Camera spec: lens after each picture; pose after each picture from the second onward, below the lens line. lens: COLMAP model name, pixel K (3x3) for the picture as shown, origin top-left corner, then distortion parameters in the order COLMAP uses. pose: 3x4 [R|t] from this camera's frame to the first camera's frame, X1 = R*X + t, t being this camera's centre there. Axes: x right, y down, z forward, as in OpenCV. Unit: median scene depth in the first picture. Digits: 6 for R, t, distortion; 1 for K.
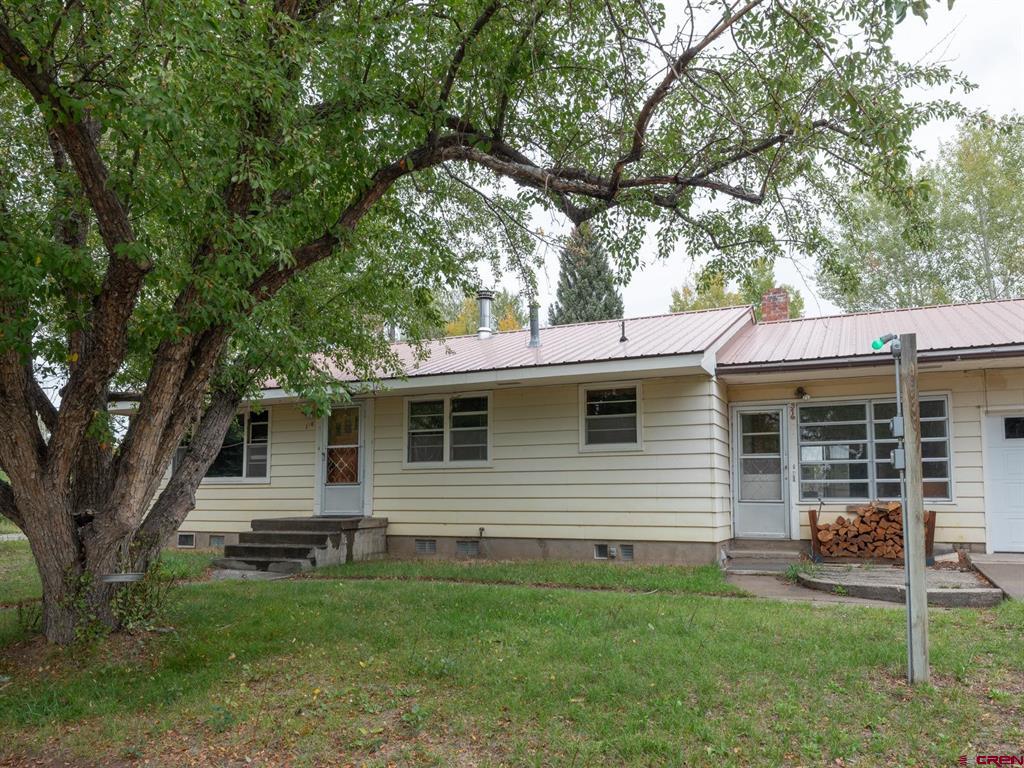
lens RADIAL K [[718.9, 0, 512.0], [0, 718.9, 384.0], [0, 0, 1]] dist [0.032922, -0.003813]
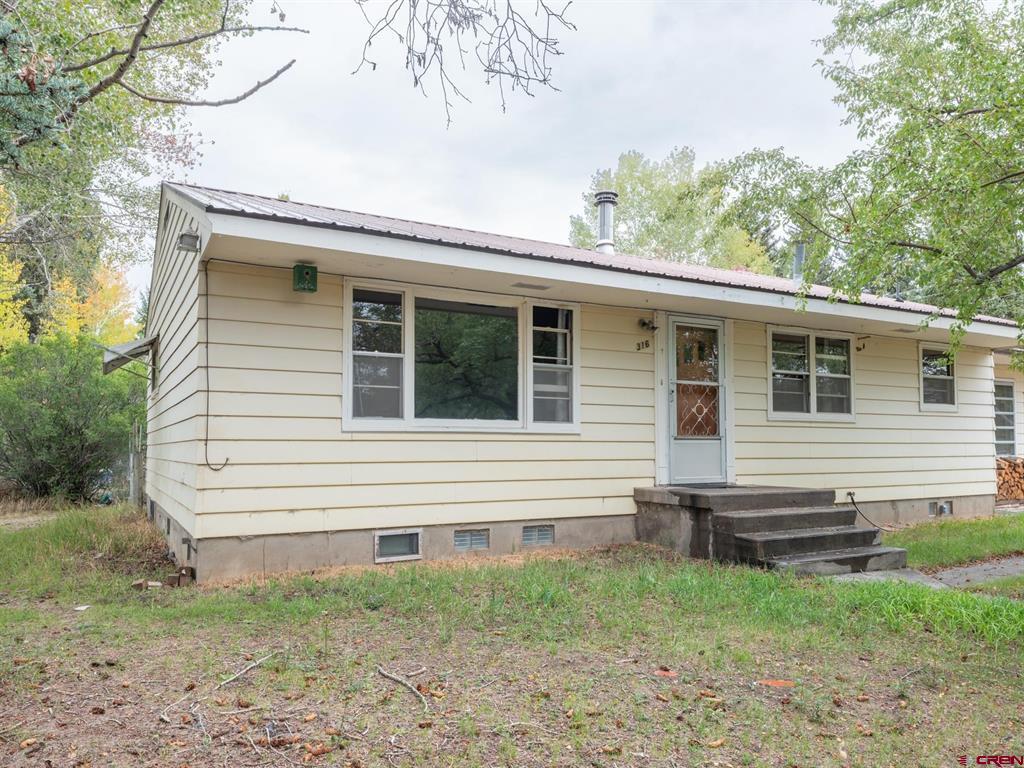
lens RADIAL K [[718.9, 0, 512.0], [0, 718.9, 384.0], [0, 0, 1]] dist [0.032922, -0.003813]
pose [[0.599210, 0.073135, 0.797244, -0.950922], [-0.124822, 0.992175, 0.002799, 0.116112], [-0.790801, -0.101191, 0.603651, 0.783756]]
